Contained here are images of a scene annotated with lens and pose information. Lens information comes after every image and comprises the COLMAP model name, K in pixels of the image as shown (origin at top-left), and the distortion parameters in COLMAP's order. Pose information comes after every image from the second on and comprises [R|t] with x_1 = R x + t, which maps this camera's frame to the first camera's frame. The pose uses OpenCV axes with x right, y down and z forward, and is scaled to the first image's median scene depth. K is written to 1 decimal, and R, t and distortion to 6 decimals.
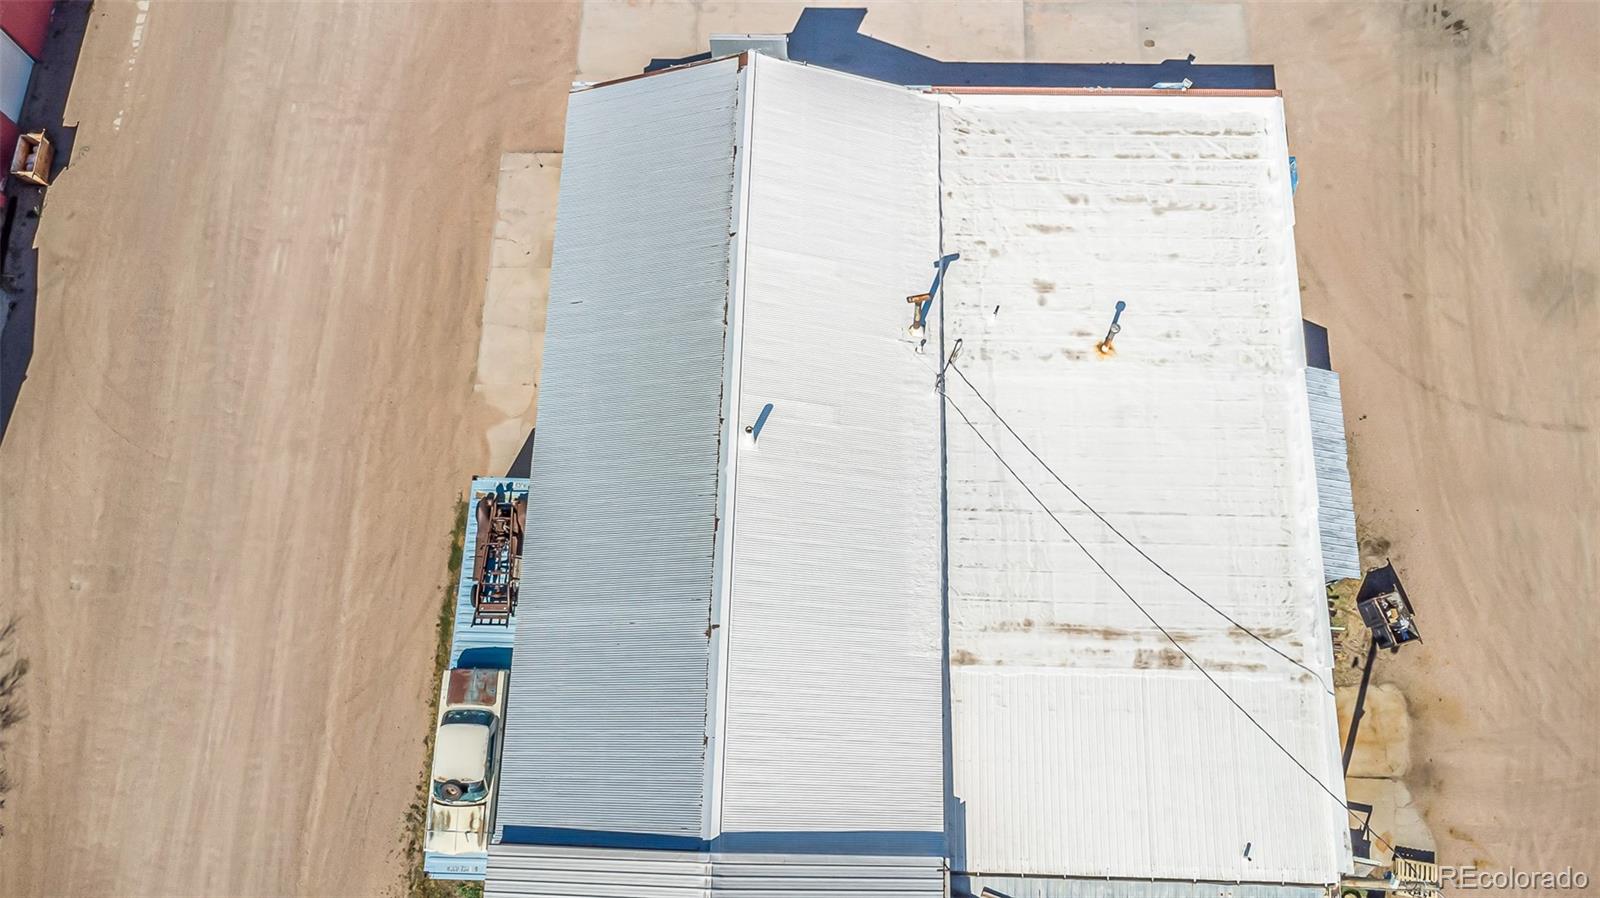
lens RADIAL K [[1139.2, 0, 804.1], [0, 1139.2, 448.8], [0, 0, 1]] dist [-0.004859, -0.002520]
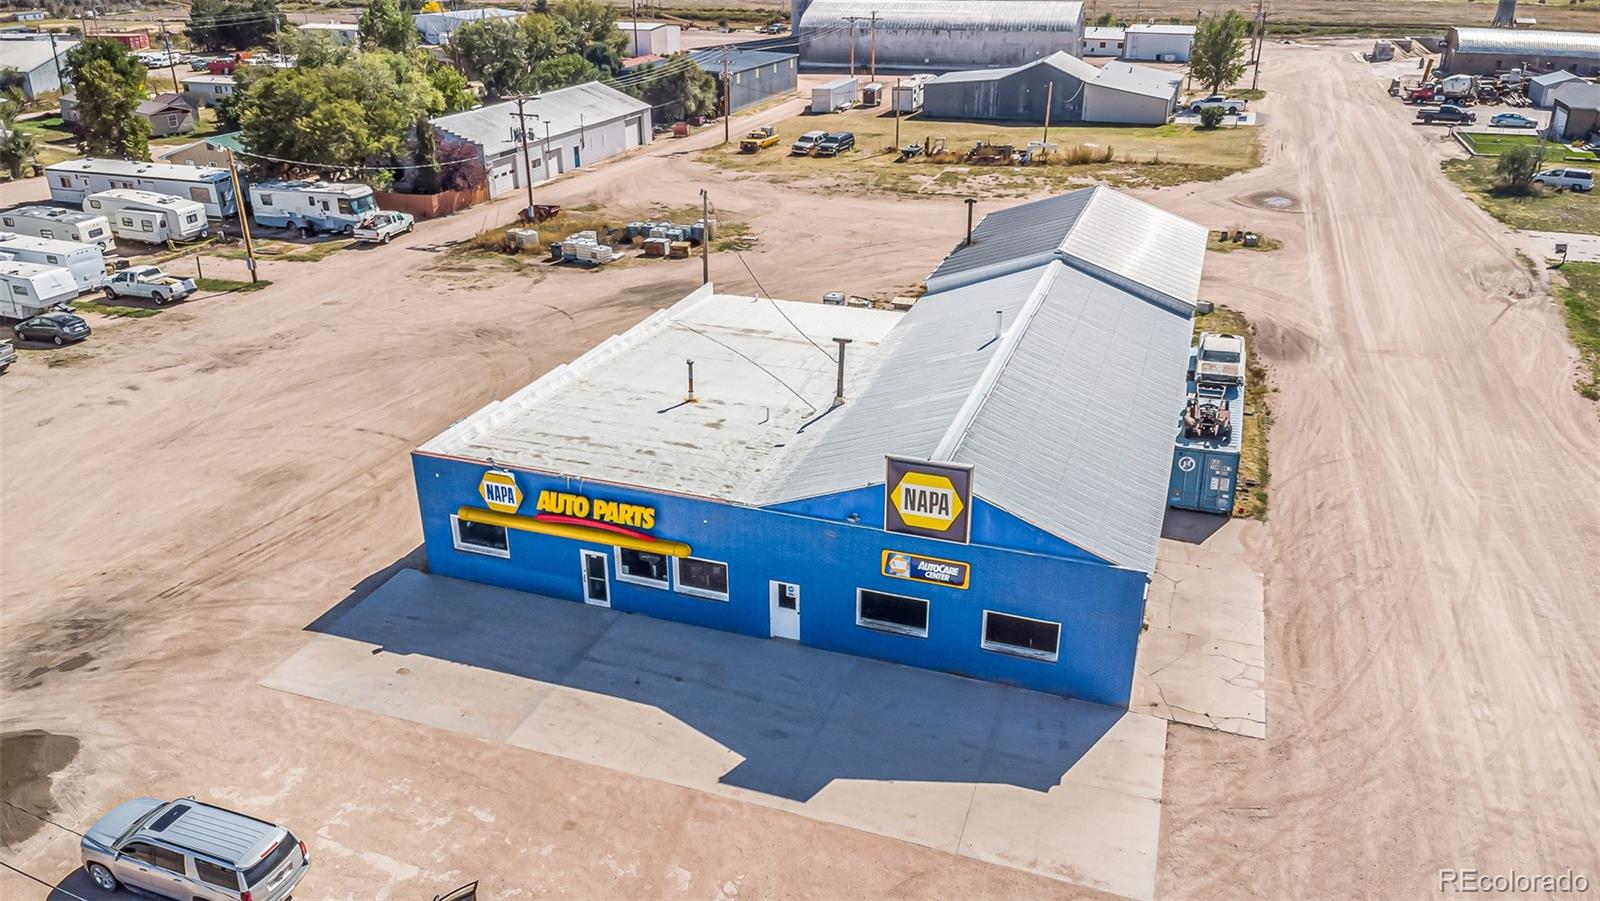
lens RADIAL K [[1139.2, 0, 801.1], [0, 1139.2, 450.7], [0, 0, 1]] dist [-0.004859, -0.002520]
pose [[-0.949449, -0.109288, 0.294285, -0.201580], [0.306491, -0.119953, 0.944285, -1.156512], [-0.067898, 0.986746, 0.147385, 0.830551]]
